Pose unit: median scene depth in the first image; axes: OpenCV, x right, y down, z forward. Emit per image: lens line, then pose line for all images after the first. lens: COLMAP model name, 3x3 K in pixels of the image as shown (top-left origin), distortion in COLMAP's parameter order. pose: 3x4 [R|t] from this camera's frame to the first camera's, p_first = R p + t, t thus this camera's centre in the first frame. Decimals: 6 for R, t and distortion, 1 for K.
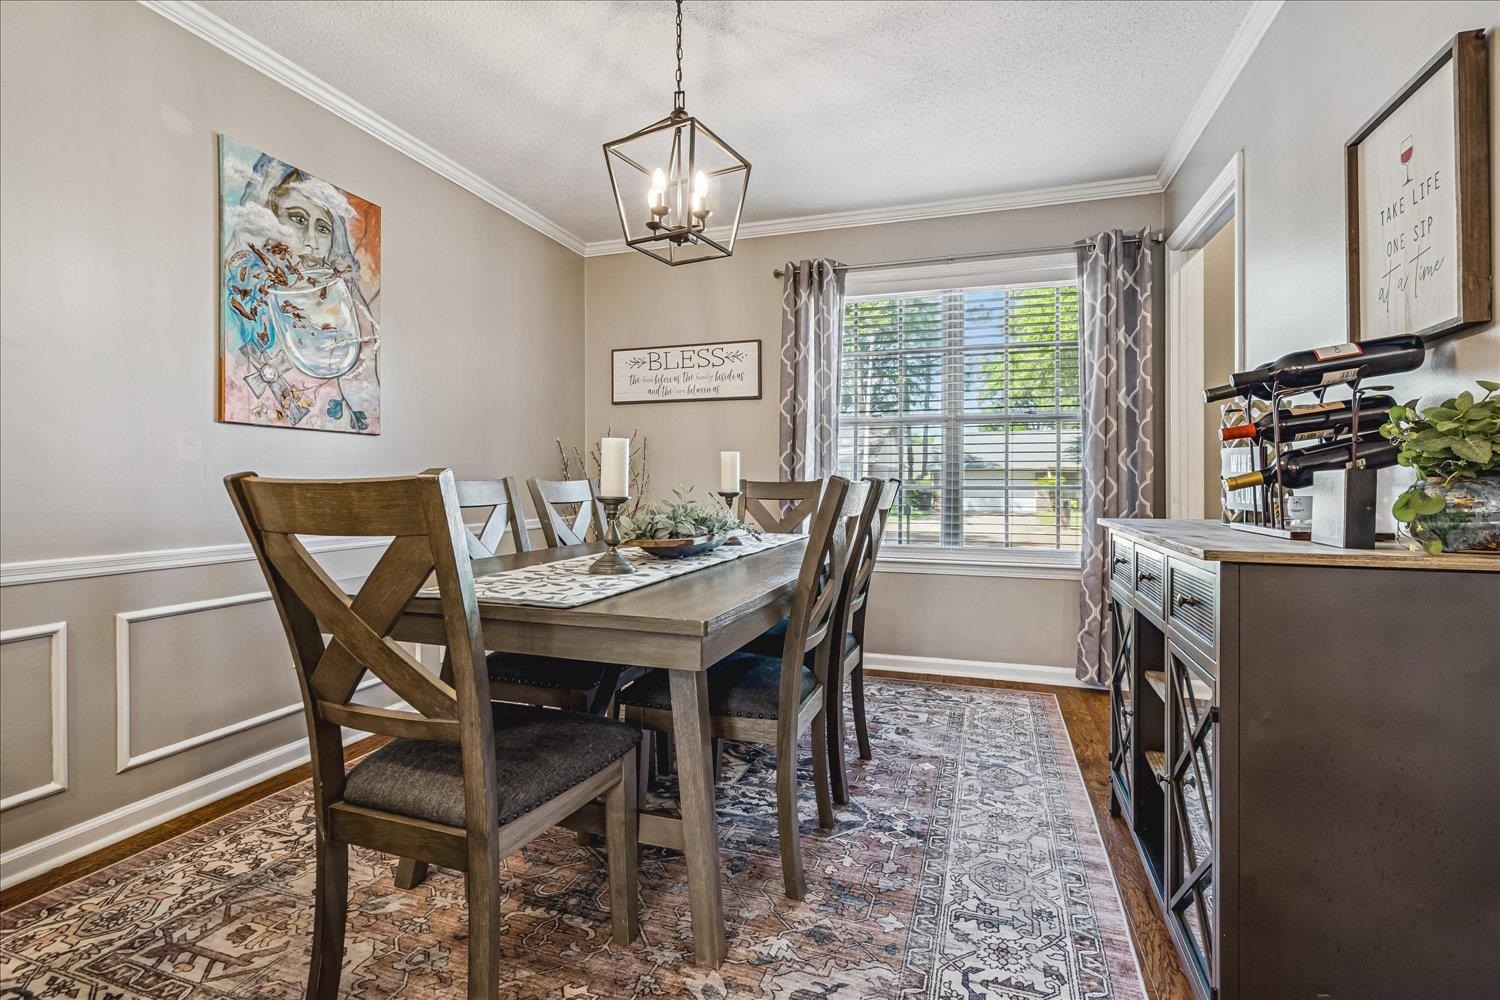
lens RADIAL K [[693.5, 0, 748.1], [0, 693.5, 484.0], [0, 0, 1]] dist [-0.002331, 0.000072]
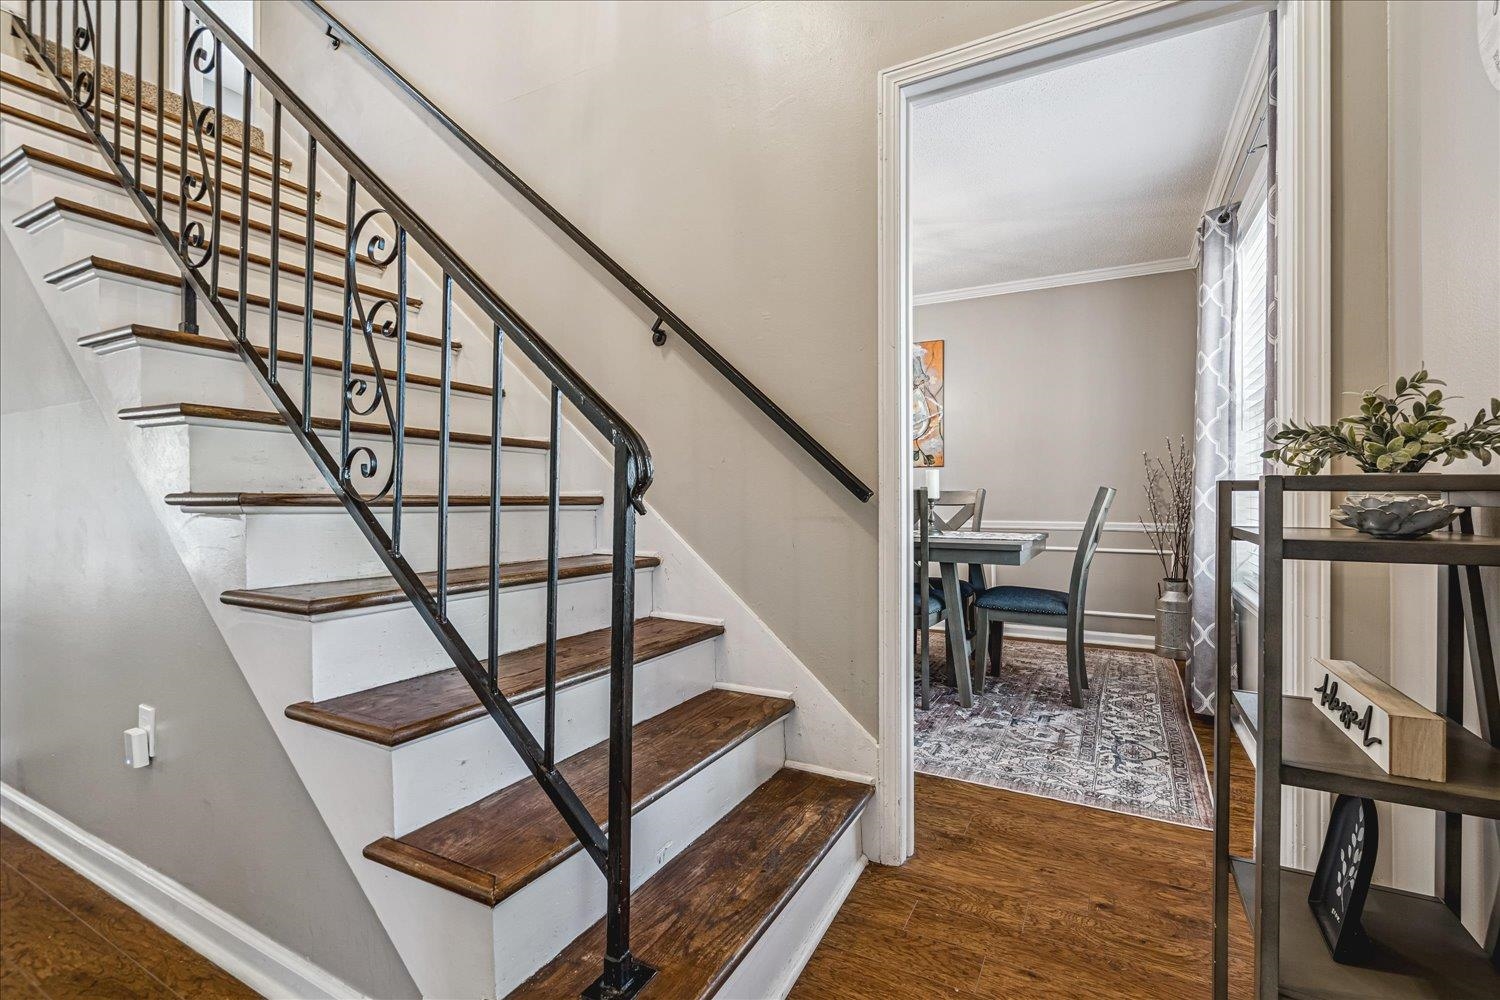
lens RADIAL K [[686.9, 0, 750.0], [0, 686.9, 500.0], [0, 0, 1]] dist [-0.003007, -0.000124]
pose [[-0.181468, 0.006345, -0.983376, 1.752603], [-0.001613, 0.999976, 0.006749, 0.008242], [0.983395, 0.002811, -0.181454, 1.097821]]
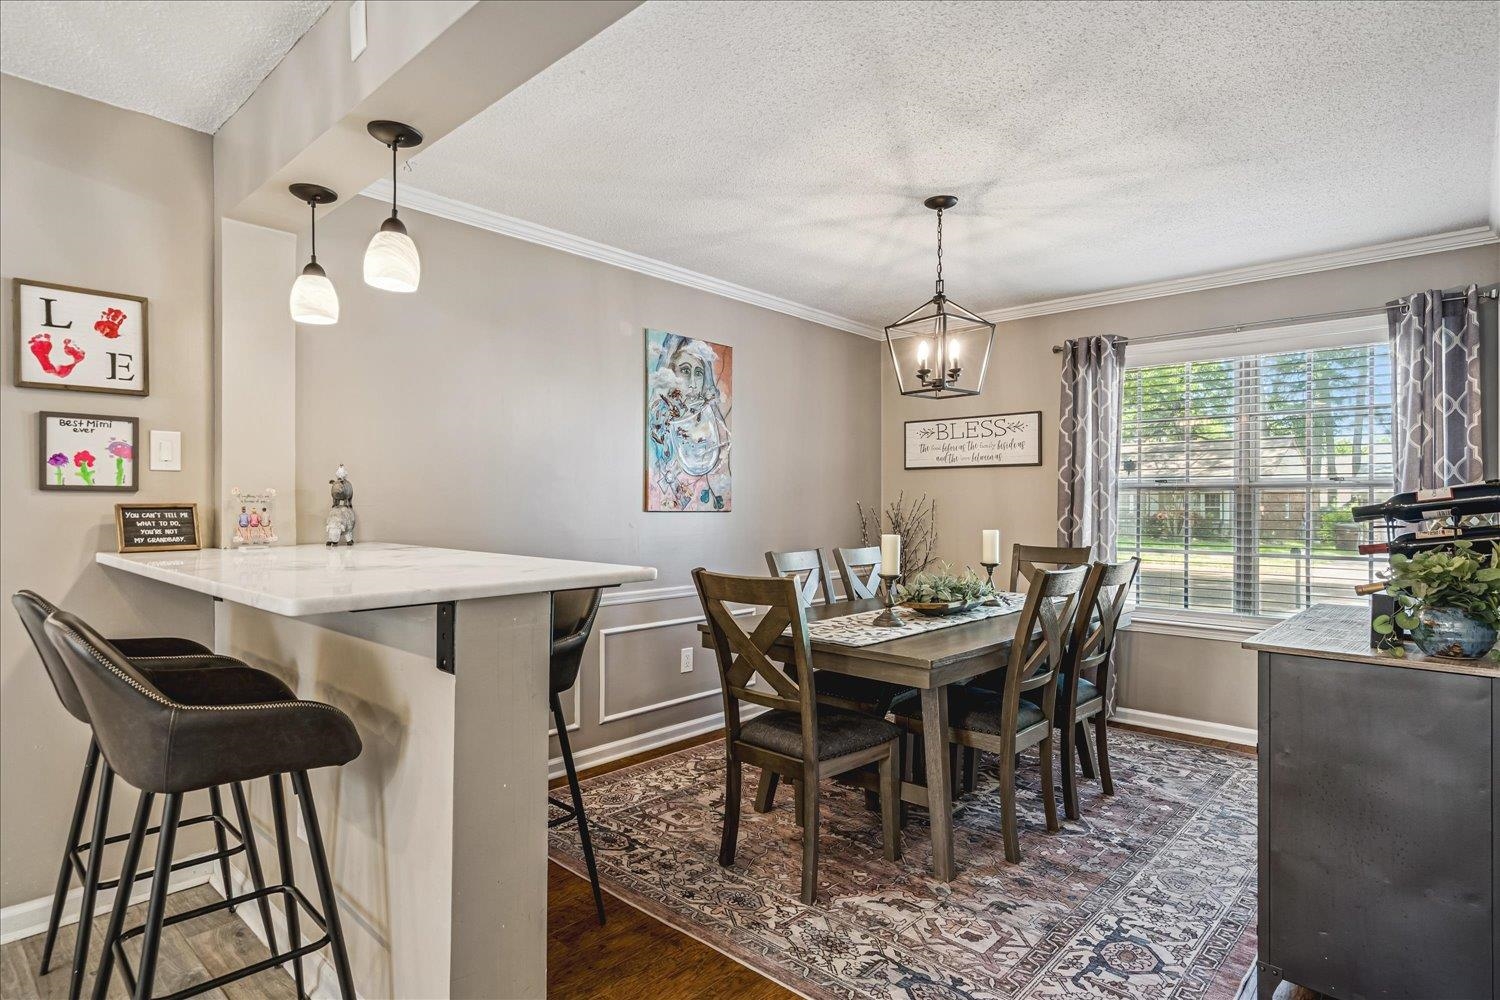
lens RADIAL K [[787.6, 0, 743.3], [0, 787.6, 505.7], [0, 0, 1]] dist [0.001748, 0.001421]
pose [[0.913315, 0.003300, -0.407240, 0.175800], [-0.004200, 0.999990, -0.001316, -0.106277], [0.407231, 0.002913, 0.913320, -0.567870]]
